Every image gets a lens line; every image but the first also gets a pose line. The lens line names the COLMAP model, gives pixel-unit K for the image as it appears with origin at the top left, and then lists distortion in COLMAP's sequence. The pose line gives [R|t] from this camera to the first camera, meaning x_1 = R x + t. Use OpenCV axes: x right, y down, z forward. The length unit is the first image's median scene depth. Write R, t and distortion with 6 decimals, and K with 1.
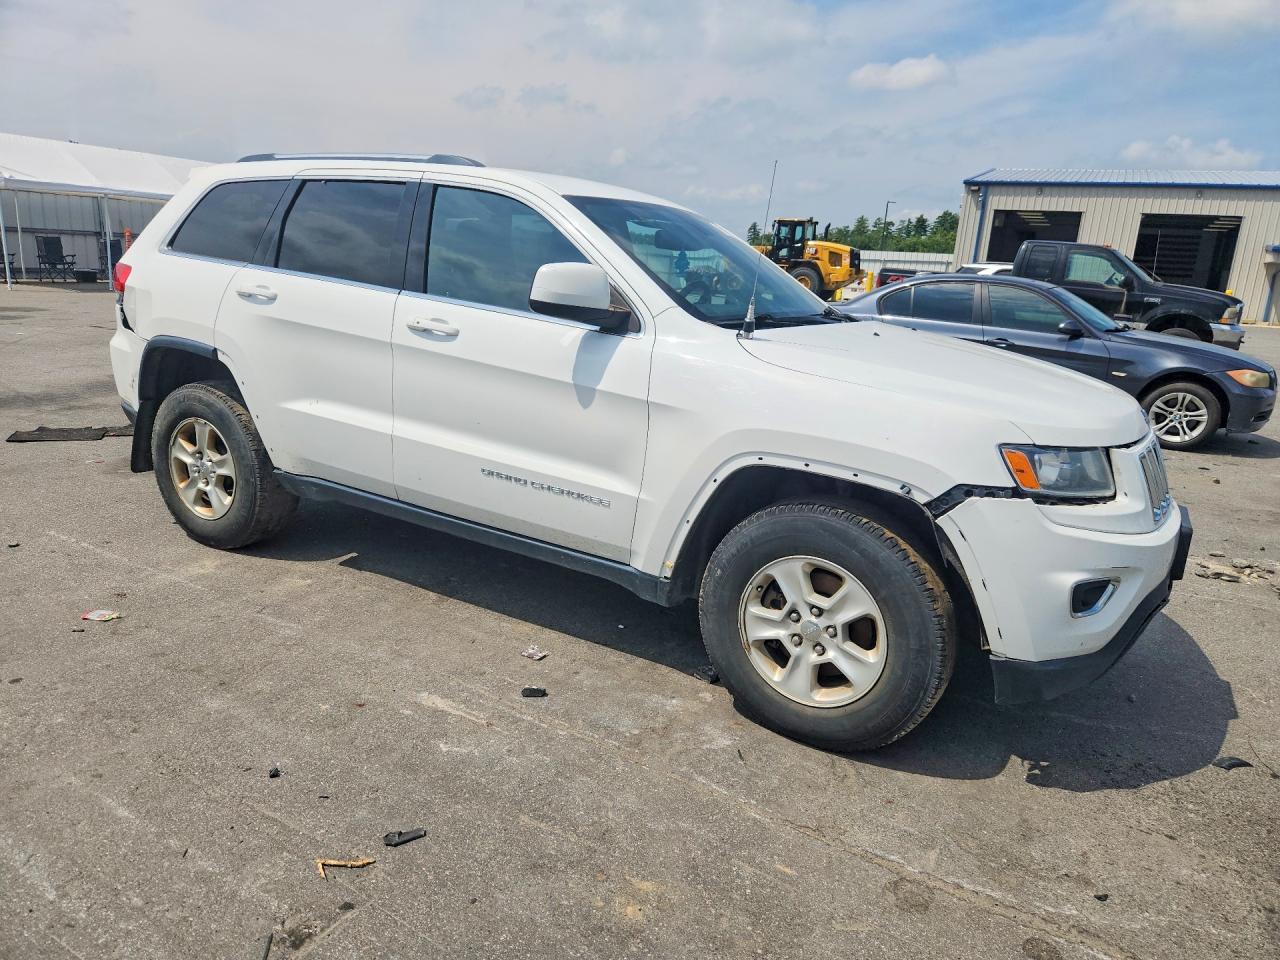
lens RADIAL K [[867.3, 0, 640.0], [0, 867.3, 480.0], [0, 0, 1]] dist [0.084260, -0.083977]
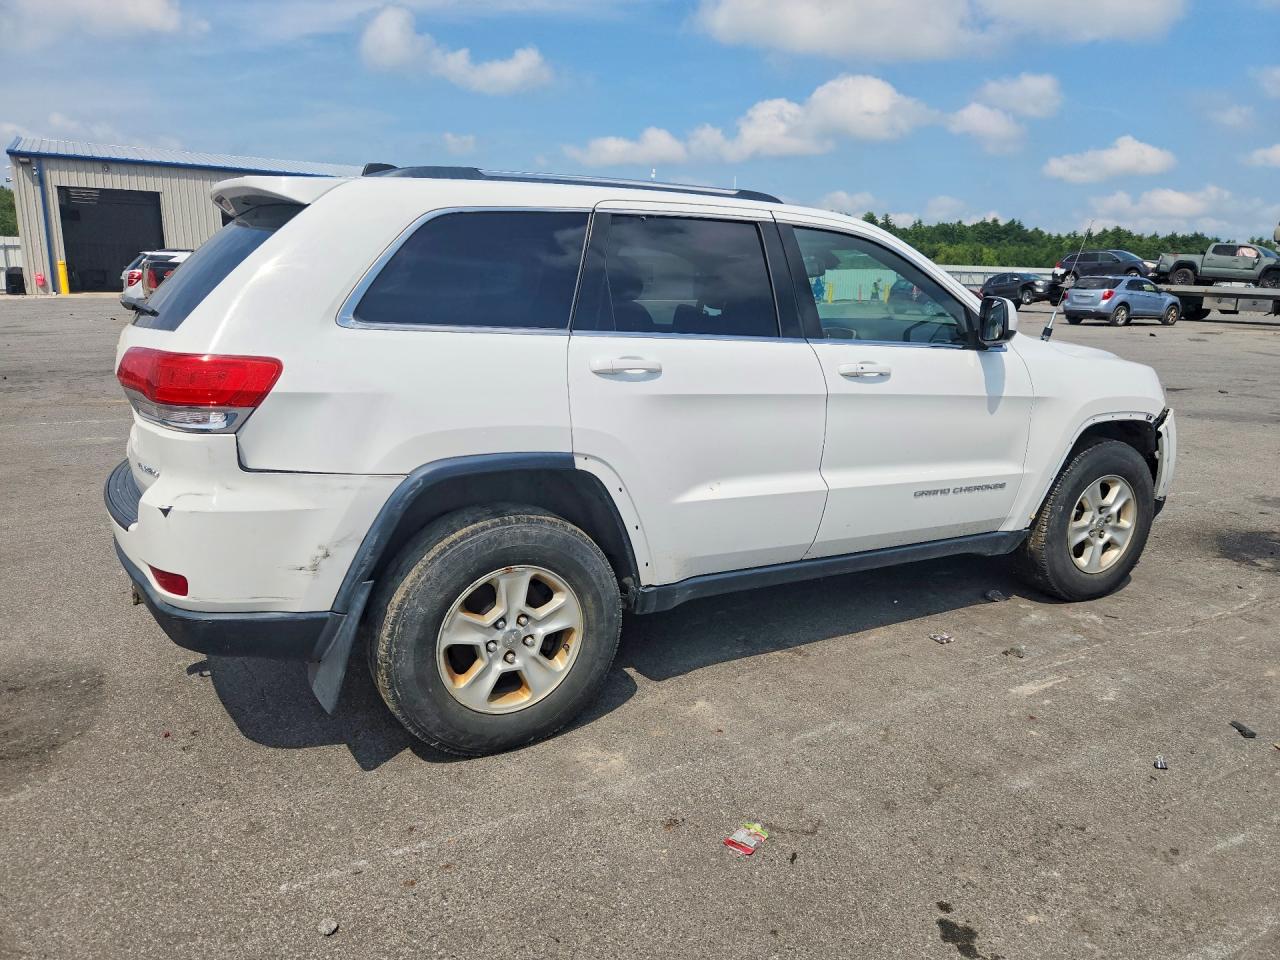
lens RADIAL K [[867.3, 0, 640.0], [0, 867.3, 480.0], [0, 0, 1]] dist [0.084260, -0.083977]
pose [[0.501941, -0.246782, 0.828947, -1.116058], [0.224984, 0.962690, 0.150367, -0.239291], [-0.835127, 0.111024, 0.538736, 0.631880]]
